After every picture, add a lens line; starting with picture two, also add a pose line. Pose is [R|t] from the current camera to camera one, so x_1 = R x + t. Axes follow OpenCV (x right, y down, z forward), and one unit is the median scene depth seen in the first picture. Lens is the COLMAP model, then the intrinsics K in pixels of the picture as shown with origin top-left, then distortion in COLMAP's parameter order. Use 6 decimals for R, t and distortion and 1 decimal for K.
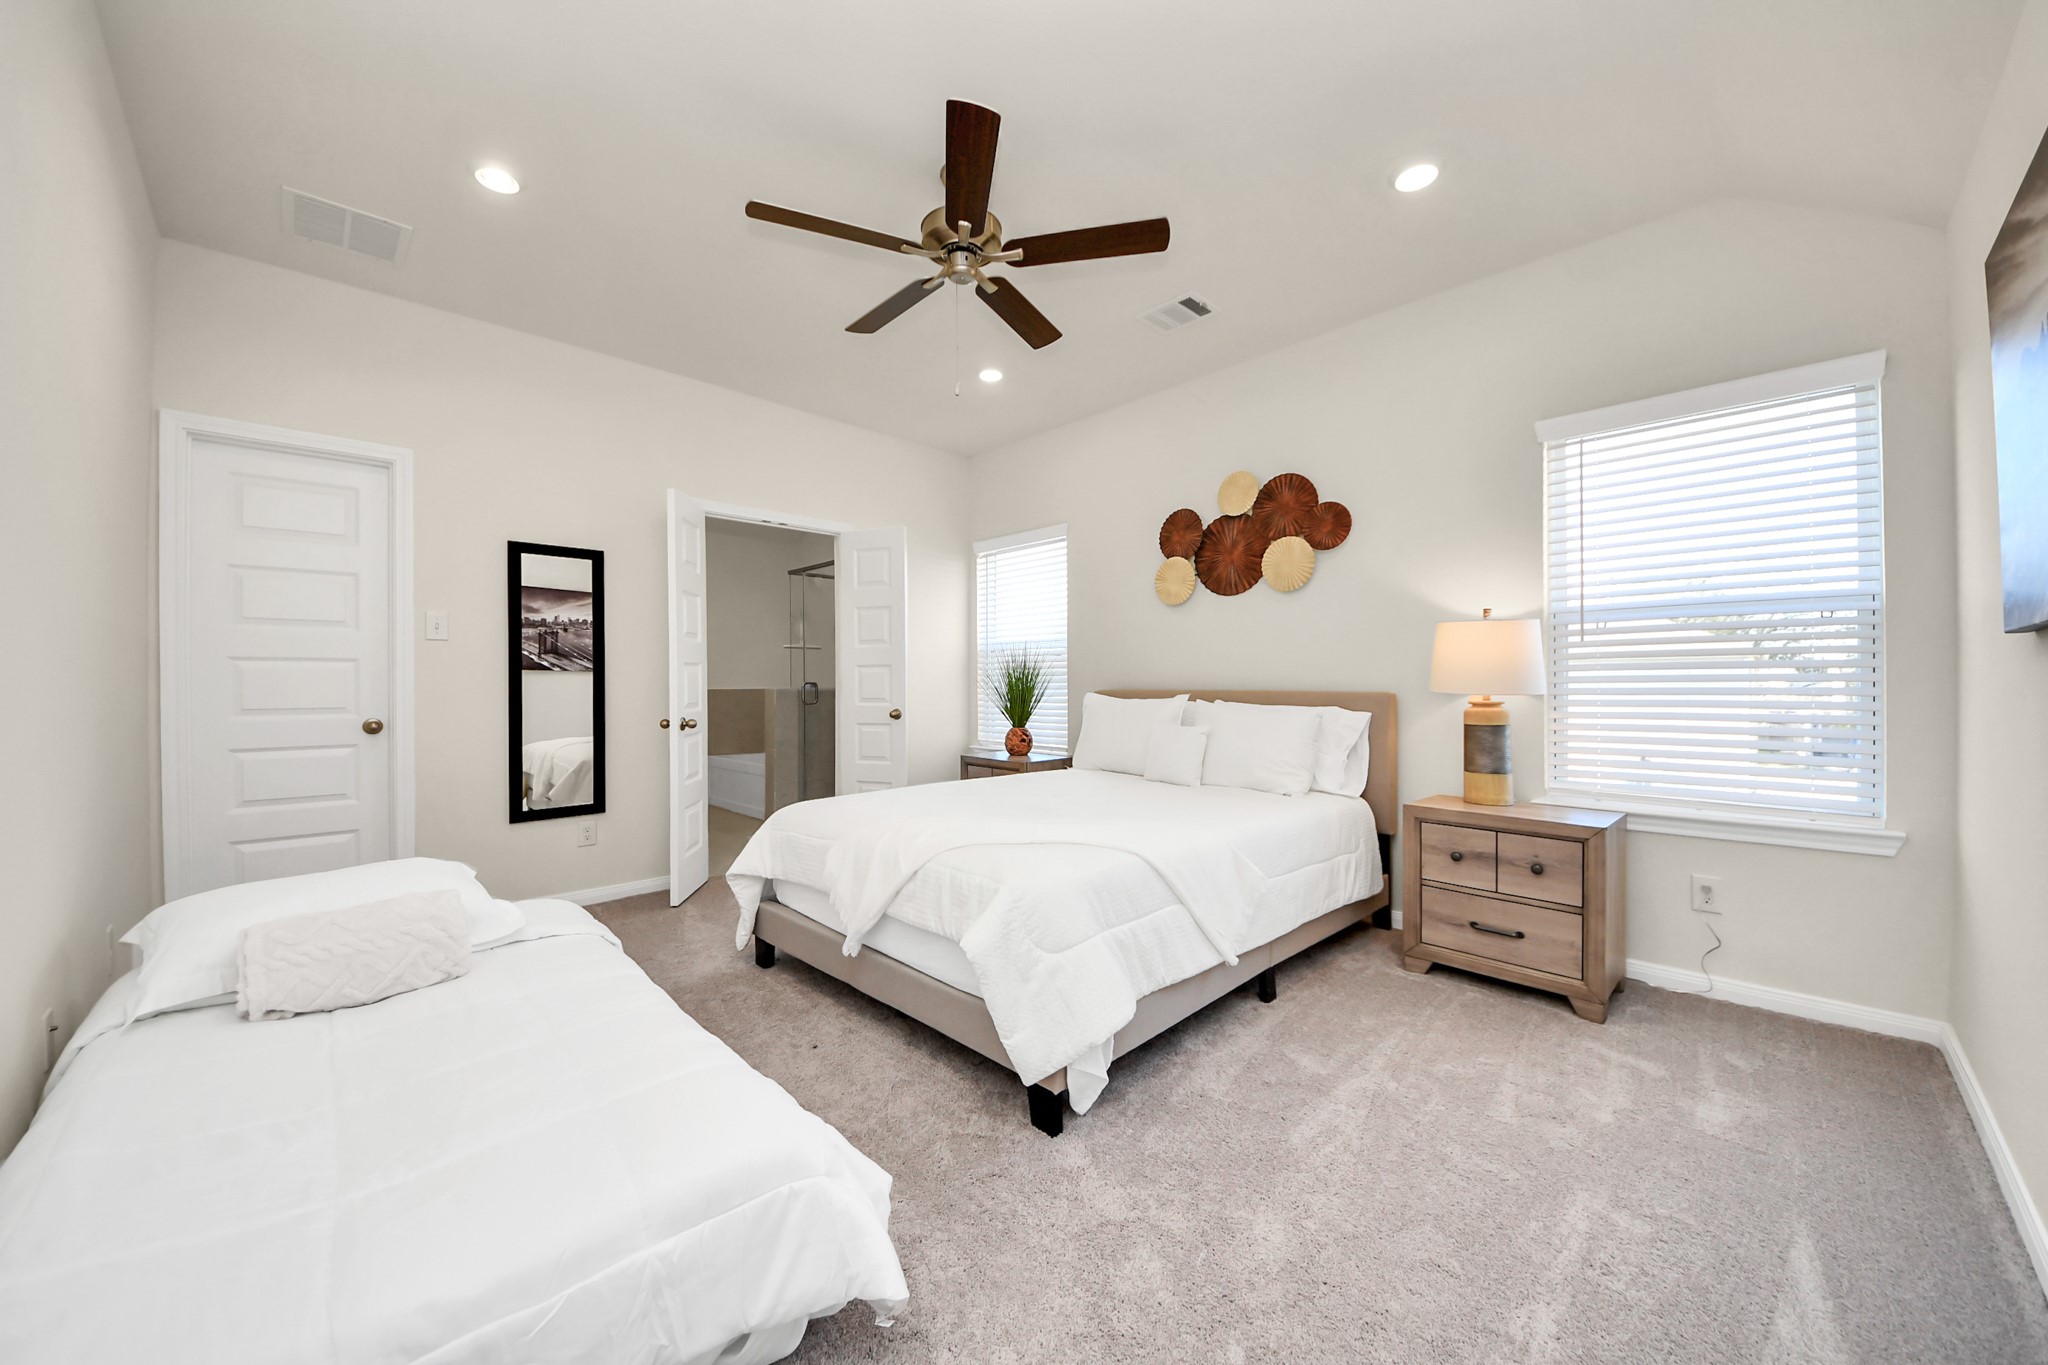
lens RADIAL K [[727.2, 0, 982.2], [0, 727.2, 678.4], [0, 0, 1]] dist [0.007576, -0.007000]
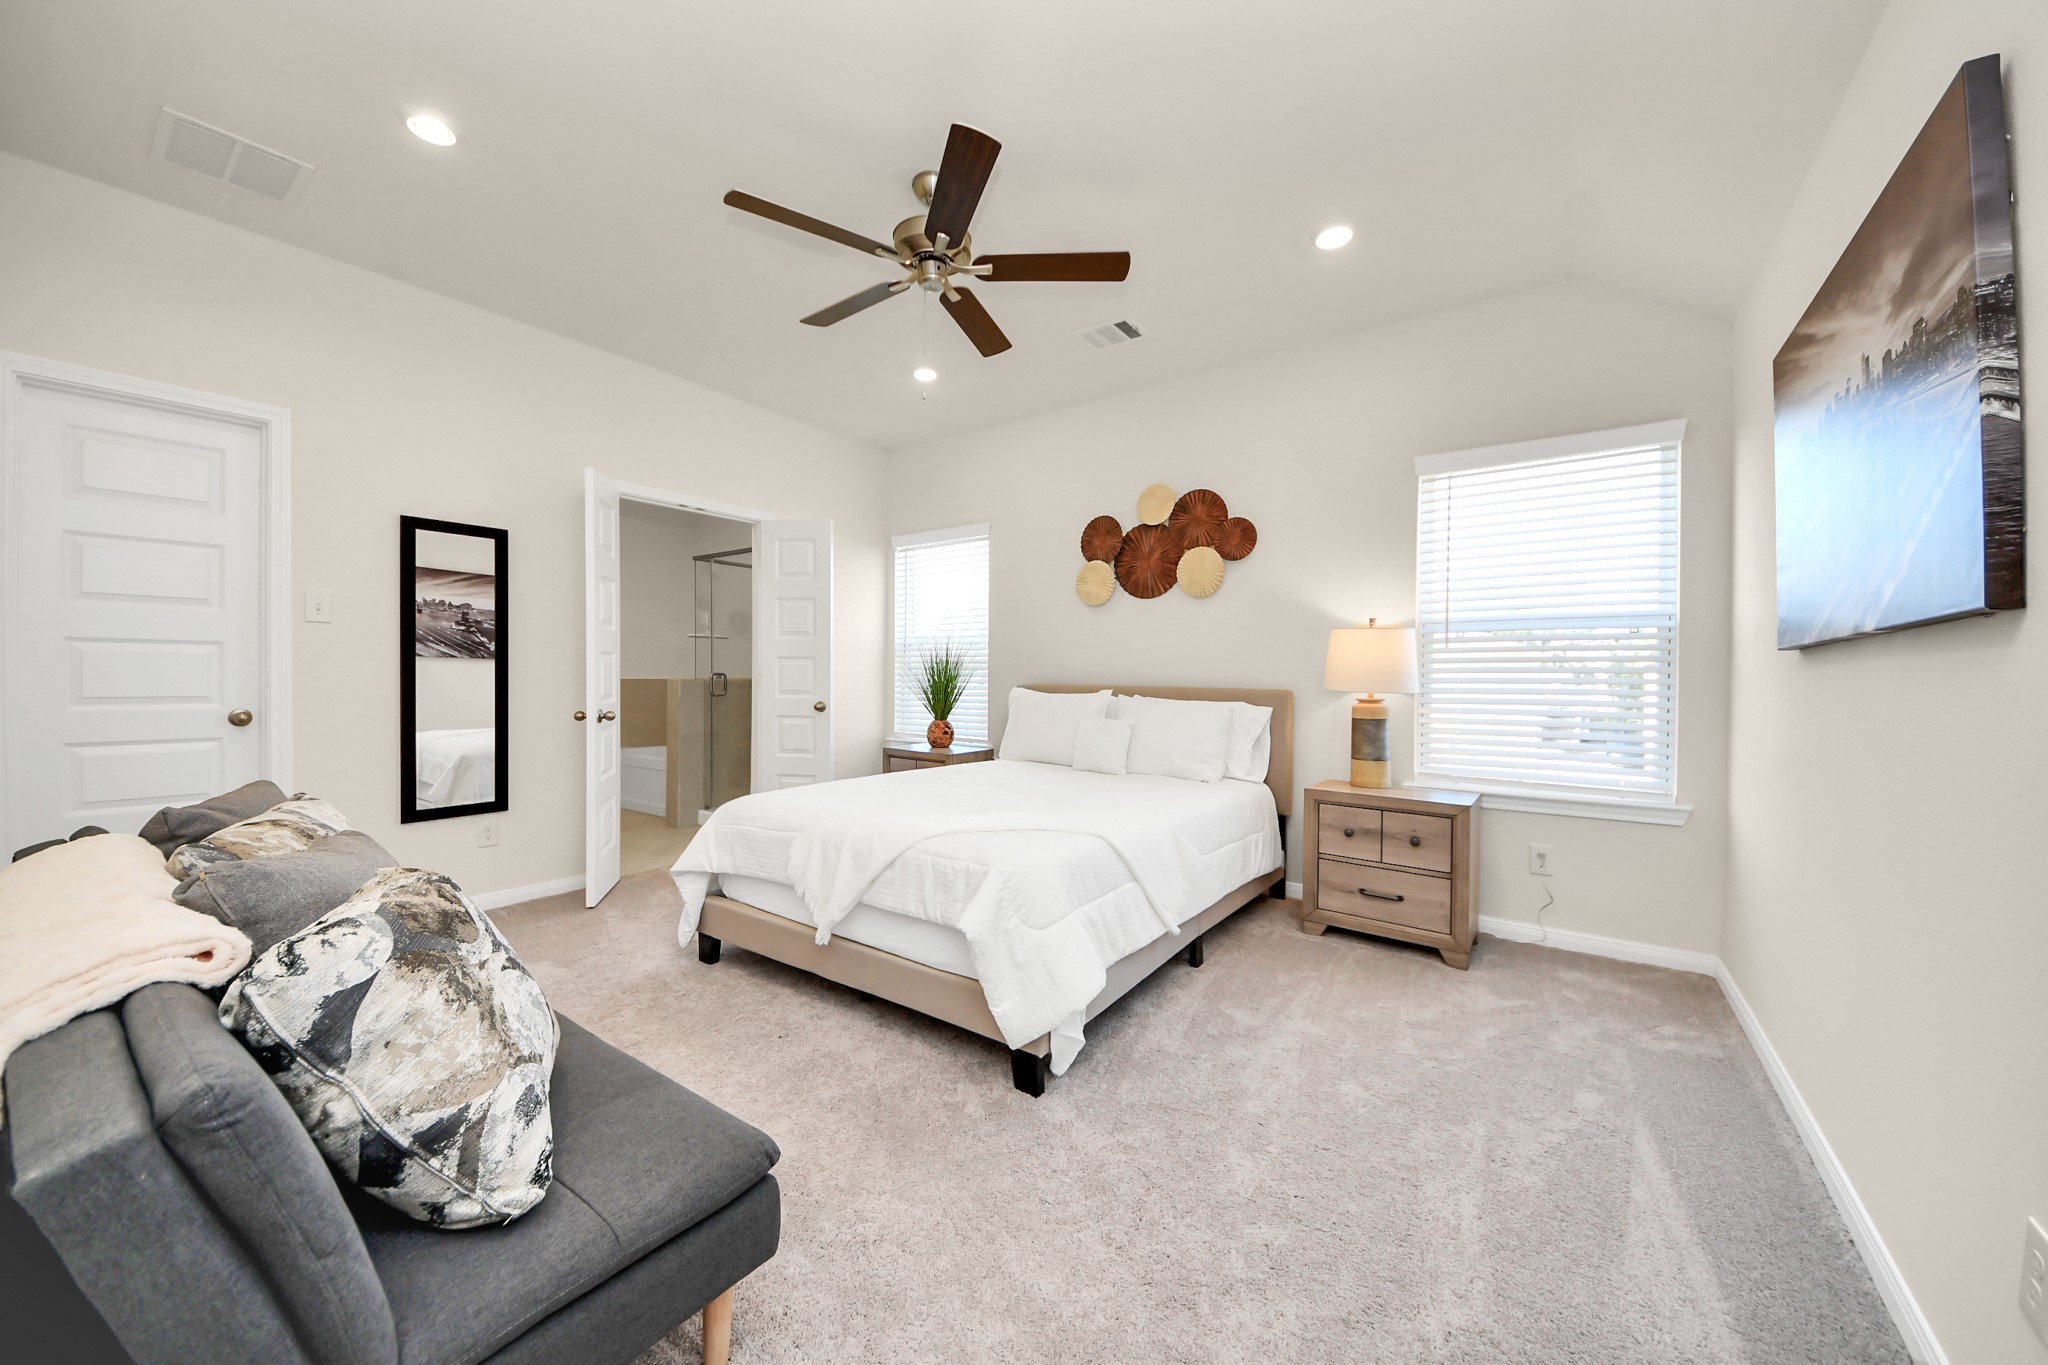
lens RADIAL K [[727.2, 0, 972.1], [0, 727.2, 678.3], [0, 0, 1]] dist [0.007576, -0.007000]
pose [[0.986394, 0.011013, 0.164030, -0.117350], [-0.012813, 0.999869, 0.009923, -0.003490], [-0.163899, -0.011890, 0.986405, -0.031046]]
